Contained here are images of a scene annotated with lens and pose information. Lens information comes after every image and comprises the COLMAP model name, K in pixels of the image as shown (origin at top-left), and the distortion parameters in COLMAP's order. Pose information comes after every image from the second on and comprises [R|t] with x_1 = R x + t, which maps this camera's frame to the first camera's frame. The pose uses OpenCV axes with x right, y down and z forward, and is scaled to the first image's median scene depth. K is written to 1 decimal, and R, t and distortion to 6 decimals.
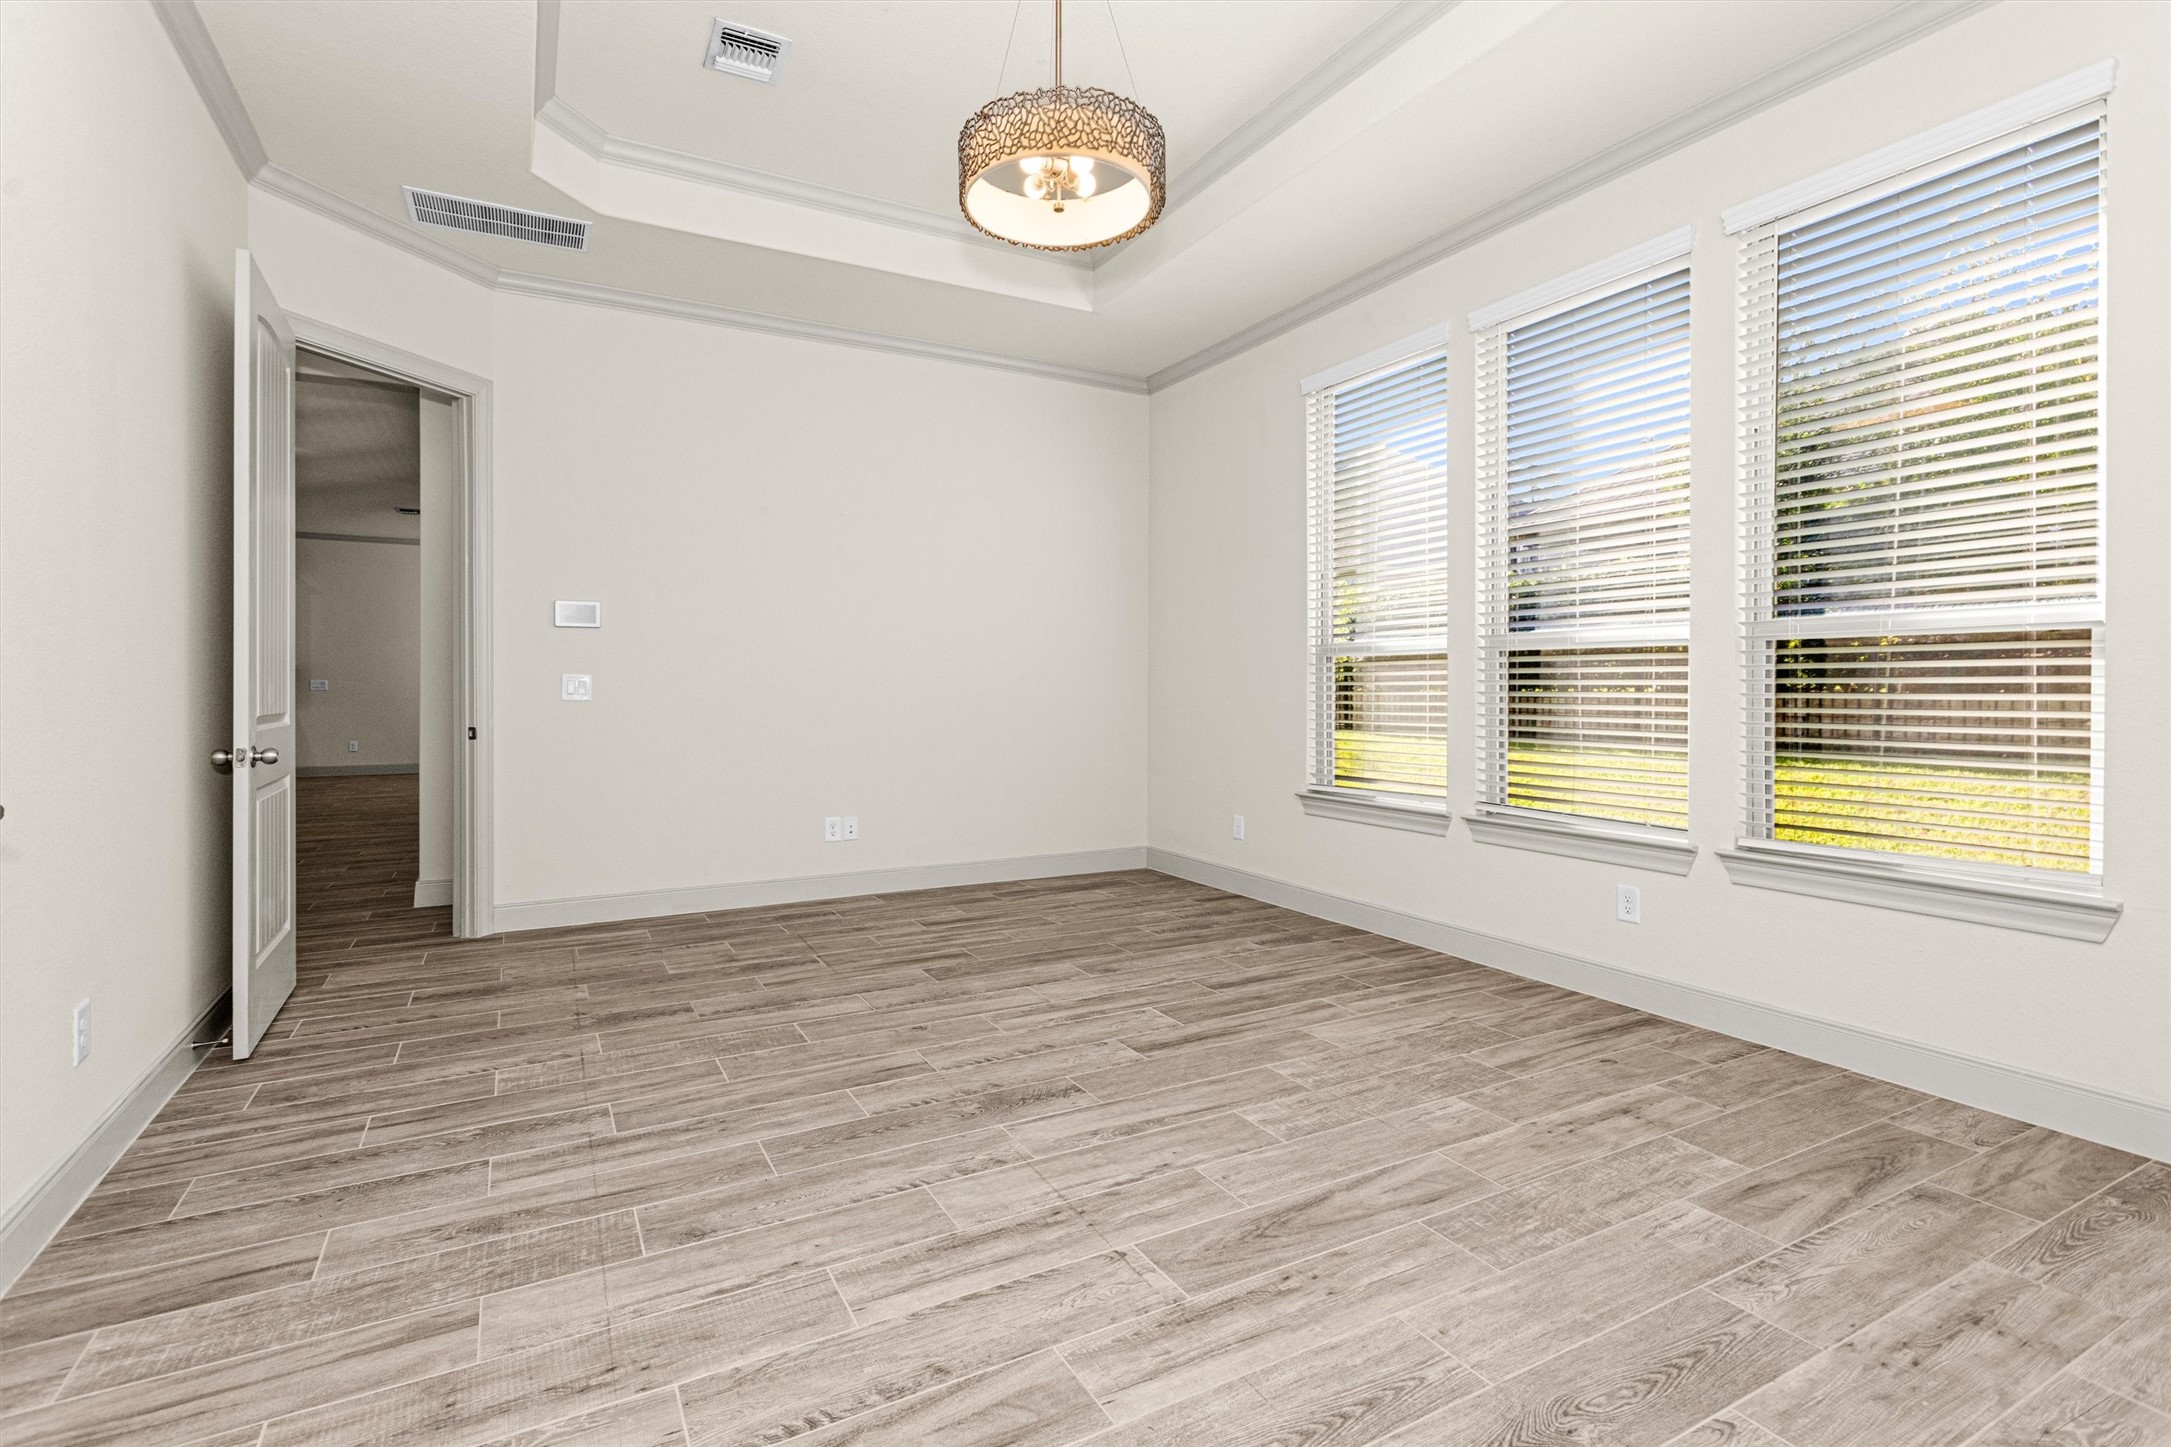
lens RADIAL K [[1062.3, 0, 1089.7], [0, 1062.3, 705.6], [0, 0, 1]] dist [0.001568, -0.001025]
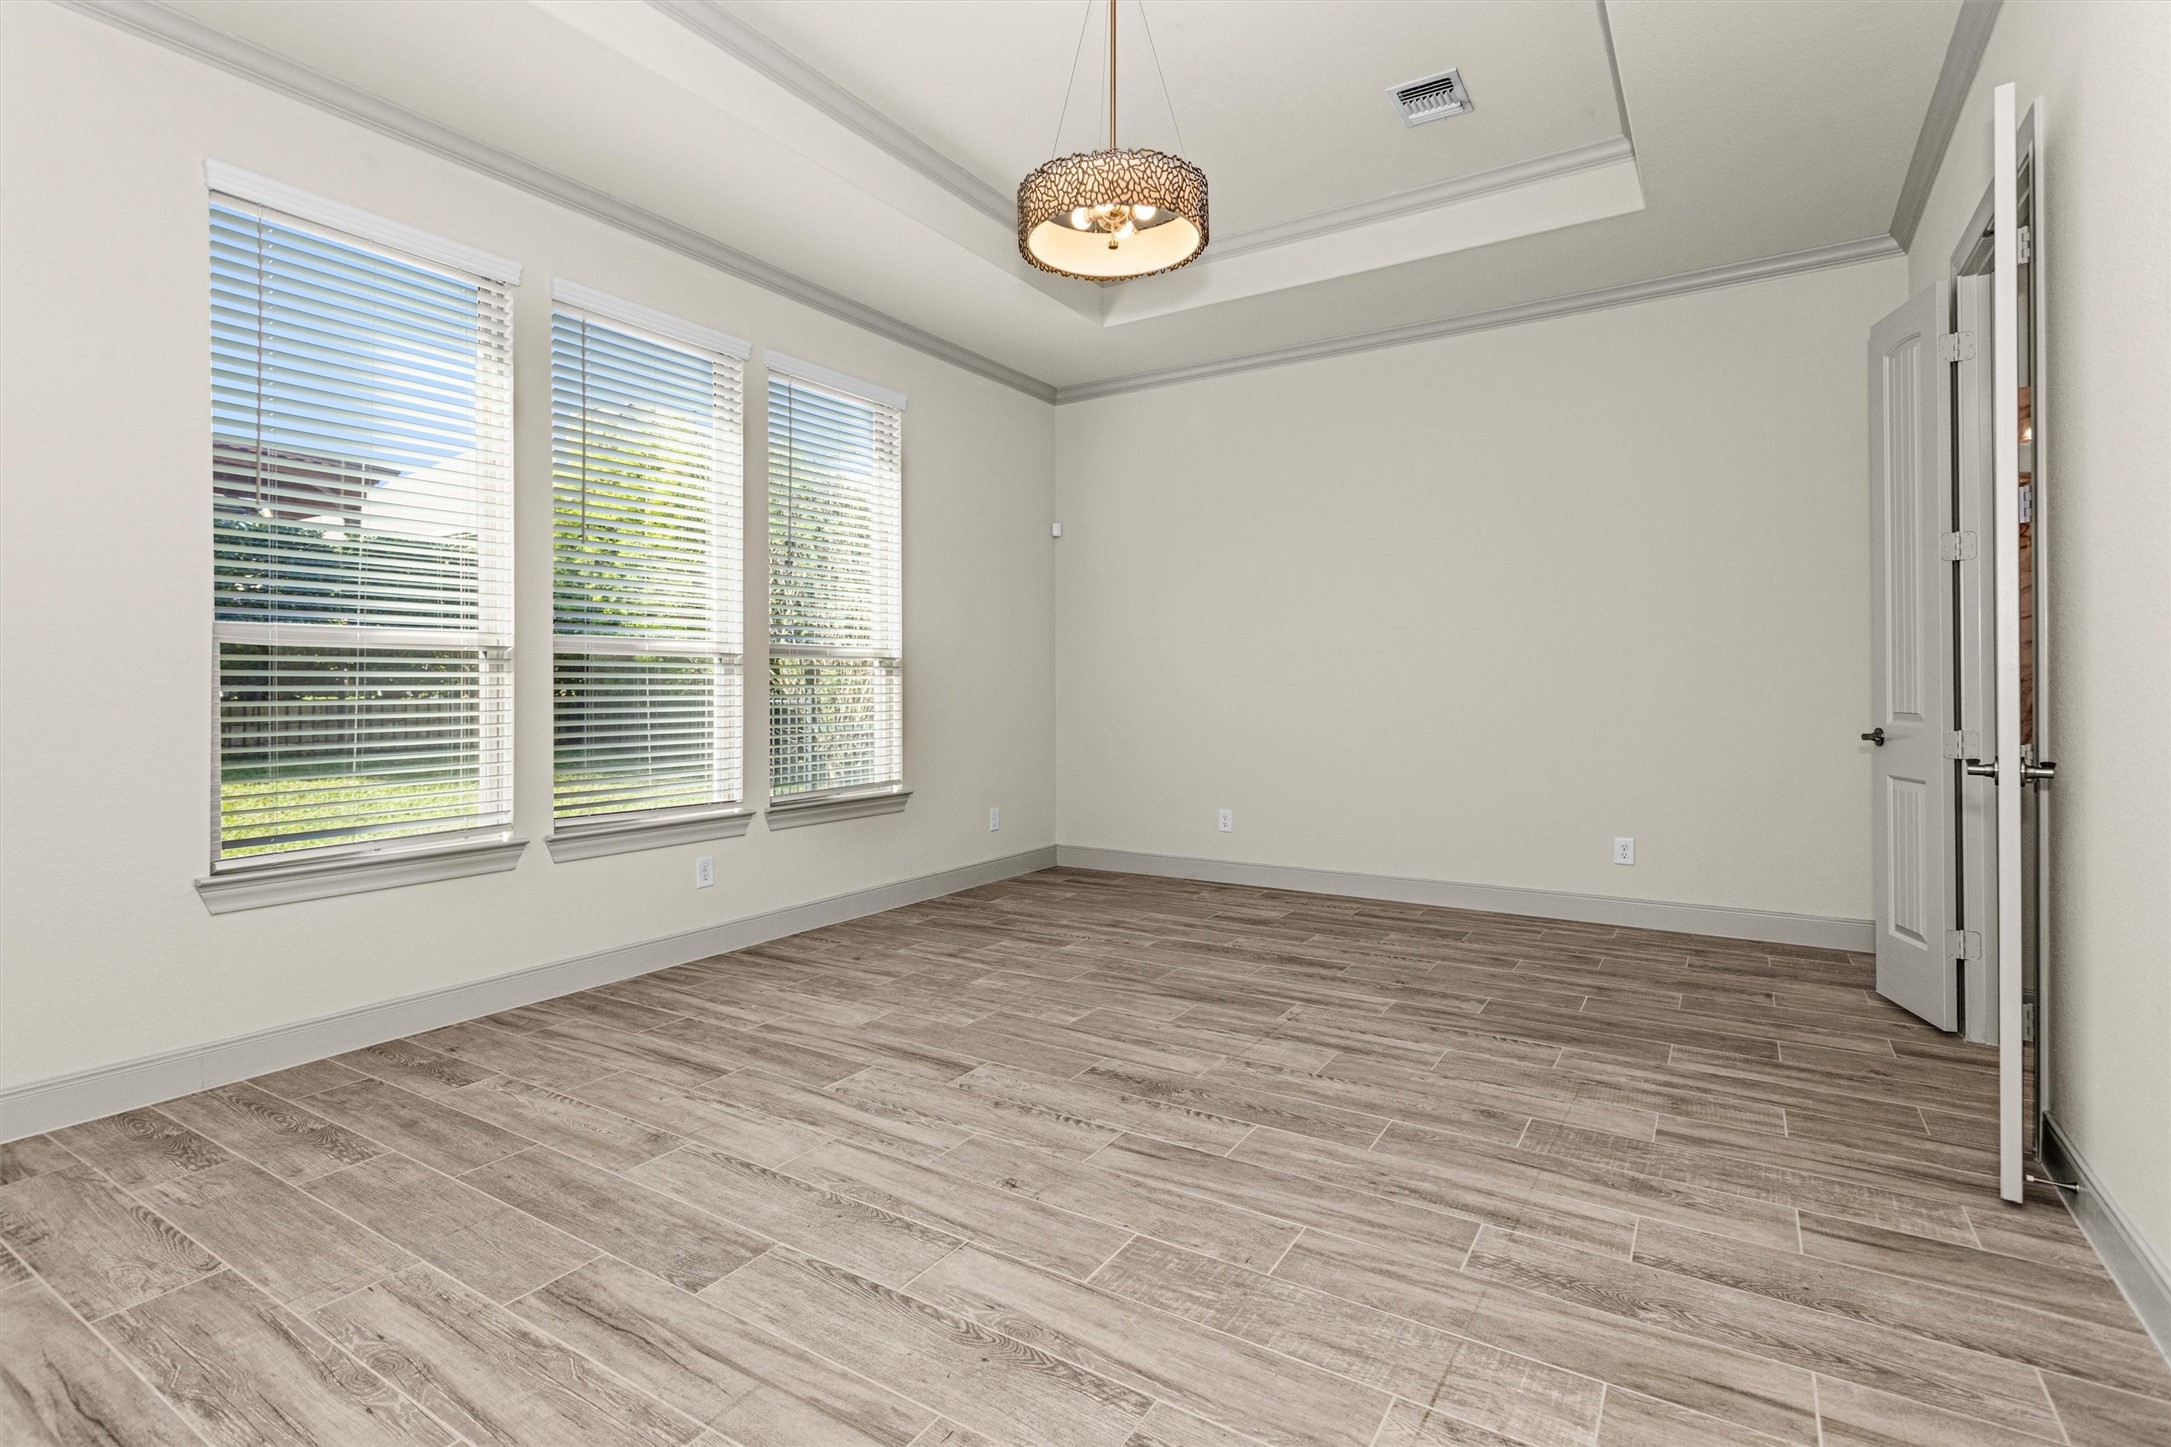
lens RADIAL K [[1062.3, 0, 1063.8], [0, 1062.3, 672.2], [0, 0, 1]] dist [0.001568, -0.001025]
pose [[-0.491670, 0.016594, 0.870623, -0.959680], [0.019303, 0.999780, -0.008156, -0.028739], [-0.870568, 0.012795, -0.491883, 1.594149]]
